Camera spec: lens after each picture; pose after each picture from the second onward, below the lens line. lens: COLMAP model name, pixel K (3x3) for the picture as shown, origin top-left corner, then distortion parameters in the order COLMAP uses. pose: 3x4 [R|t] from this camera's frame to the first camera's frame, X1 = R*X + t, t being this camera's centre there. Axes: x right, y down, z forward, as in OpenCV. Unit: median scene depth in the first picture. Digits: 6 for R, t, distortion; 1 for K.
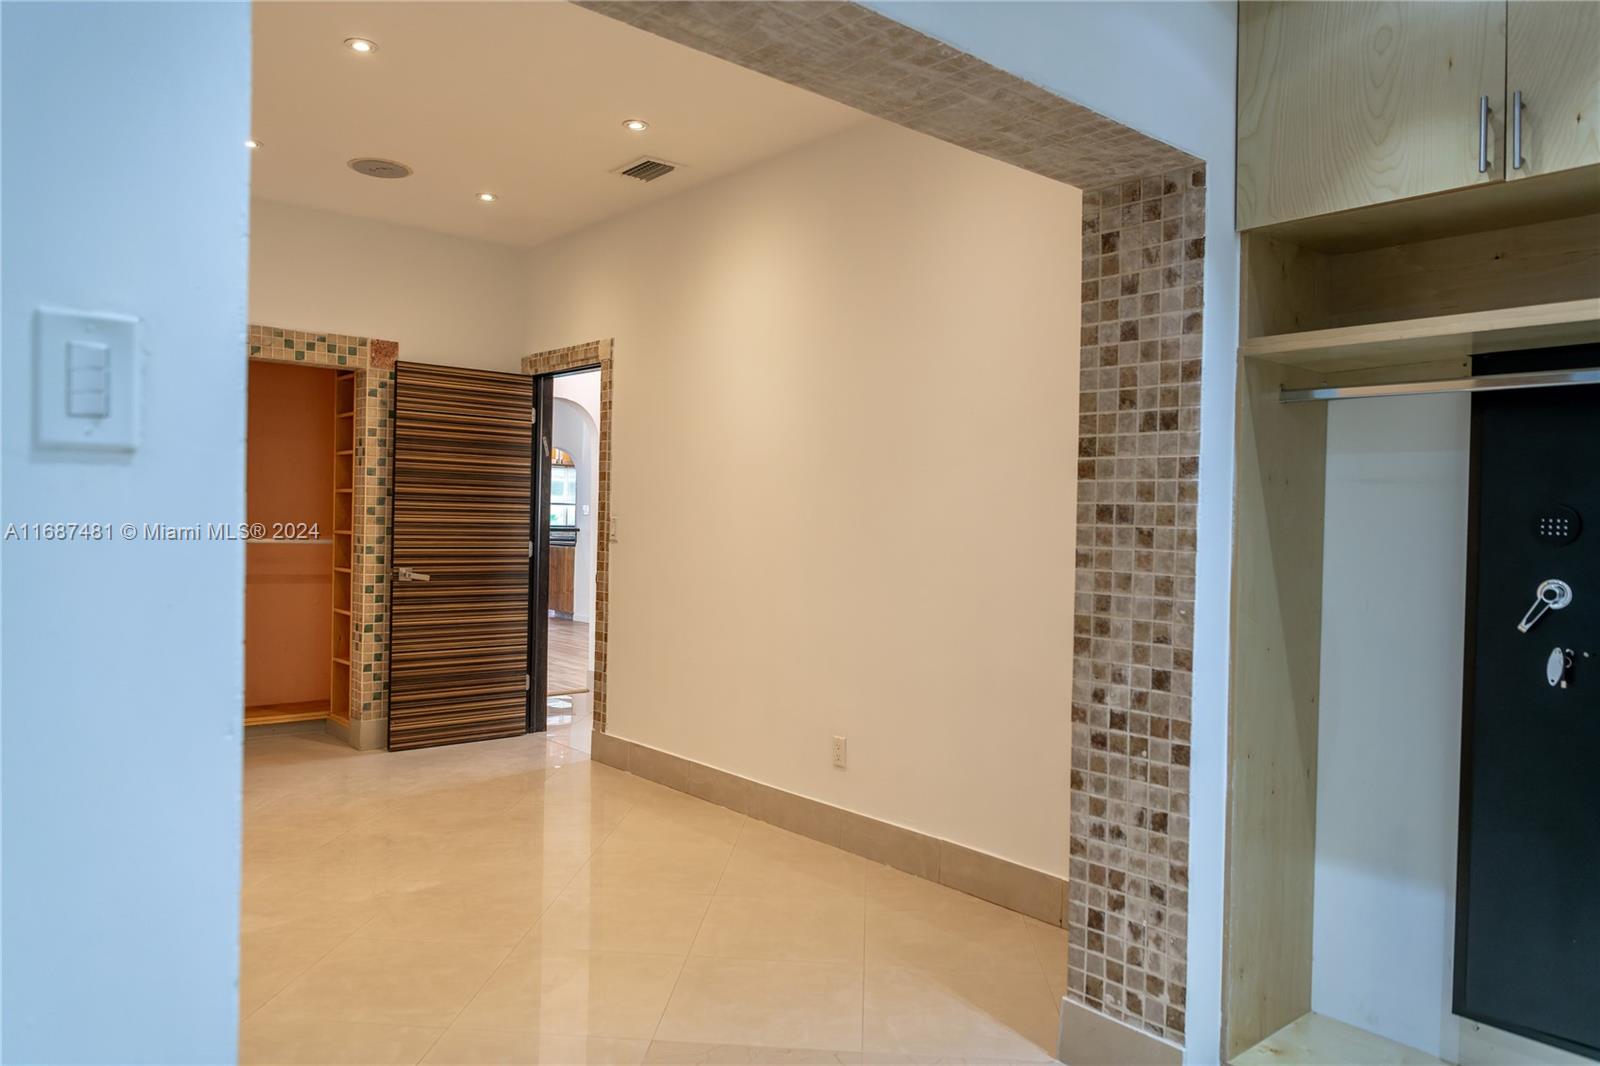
lens RADIAL K [[1095.8, 0, 799.9], [0, 1095.8, 525.6], [0, 0, 1]] dist [-0.003068, -0.000165]
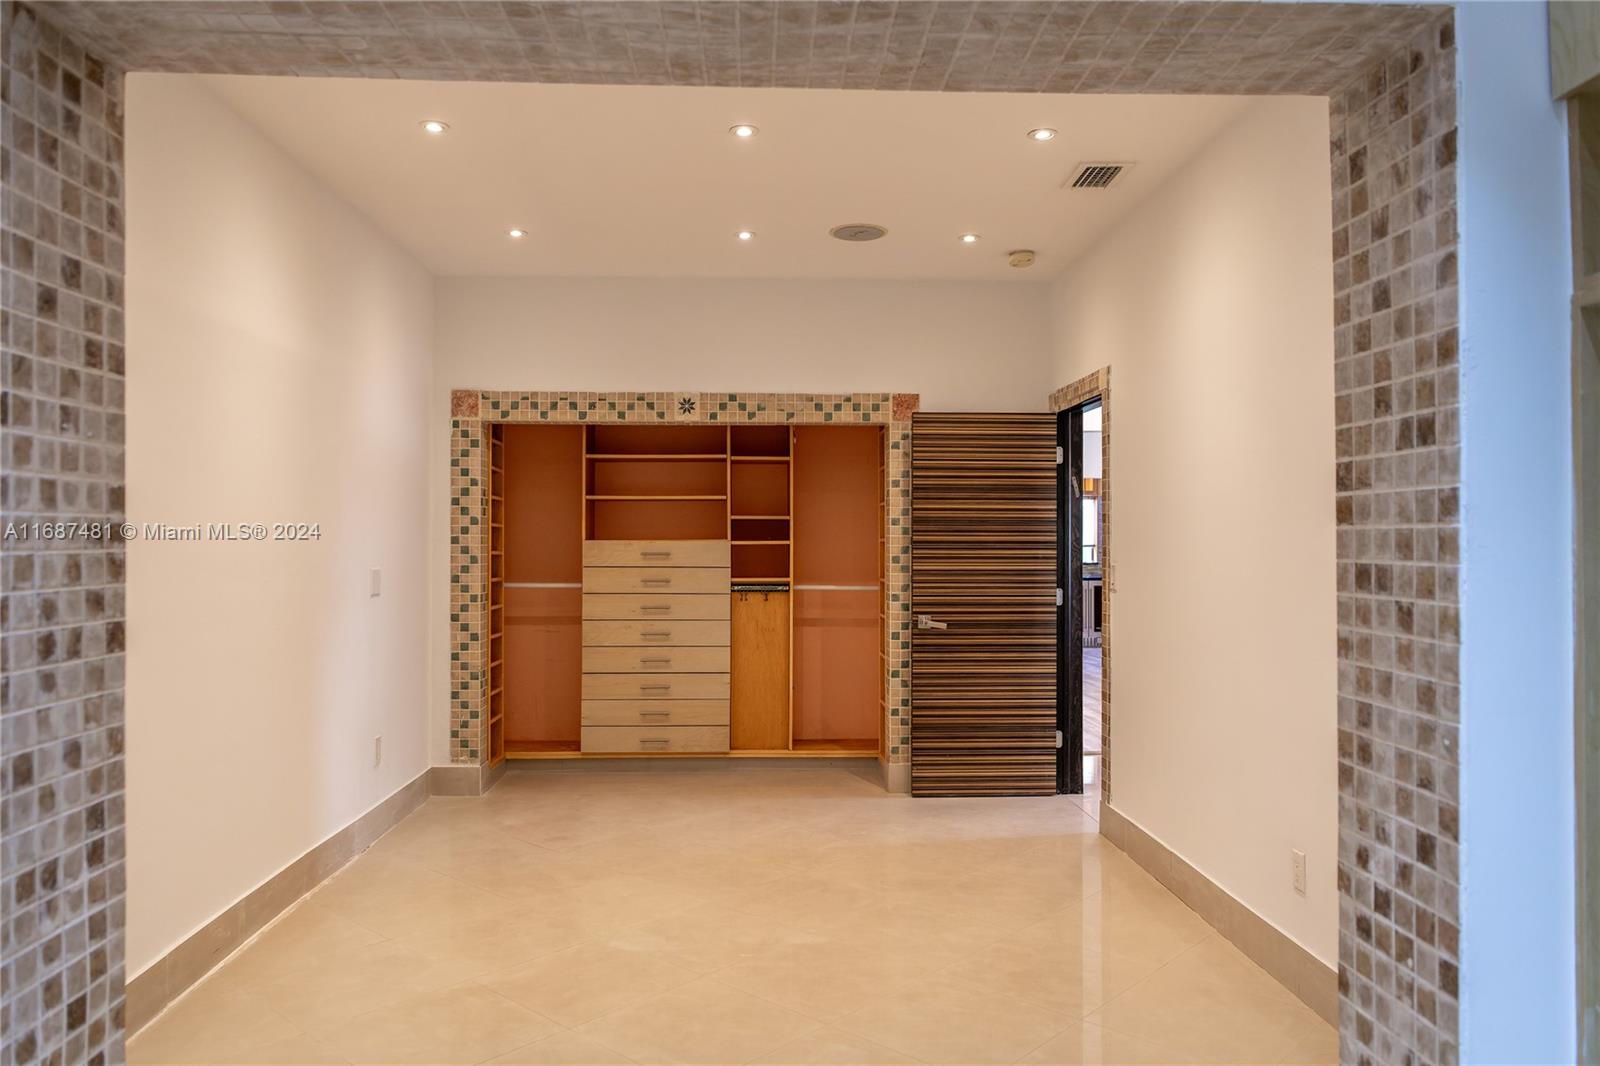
lens RADIAL K [[1117.0, 0, 794.7], [0, 1117.0, 527.8], [0, 0, 1]] dist [-0.006389, 0.001606]
pose [[0.777694, -0.030230, -0.627915, 0.439672], [0.012675, 0.999394, -0.032415, -0.023729], [0.628515, 0.017250, 0.777606, 0.273760]]
